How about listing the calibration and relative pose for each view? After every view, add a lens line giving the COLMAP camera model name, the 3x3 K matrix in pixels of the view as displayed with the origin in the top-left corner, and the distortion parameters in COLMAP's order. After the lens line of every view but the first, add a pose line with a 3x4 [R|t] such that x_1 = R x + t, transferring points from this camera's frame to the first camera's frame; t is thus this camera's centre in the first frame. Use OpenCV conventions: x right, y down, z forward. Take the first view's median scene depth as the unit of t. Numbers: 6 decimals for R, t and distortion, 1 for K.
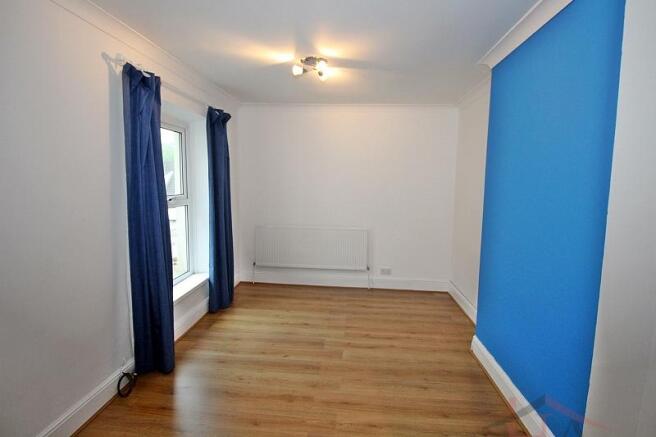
lens RADIAL K [[304.6, 0, 330.0], [0, 304.6, 215.3], [0, 0, 1]] dist [0.003148, -0.014586]
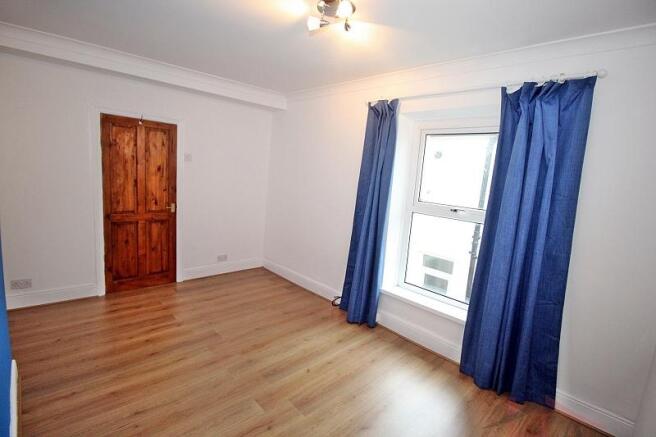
lens RADIAL K [[304.6, 0, 330.0], [0, 304.6, 215.3], [0, 0, 1]] dist [0.003148, -0.014586]
pose [[-0.637054, 0.047201, -0.769373, 0.577369], [-0.167599, 0.965762, 0.198024, -0.211576], [0.752378, 0.255099, -0.607332, 1.731599]]
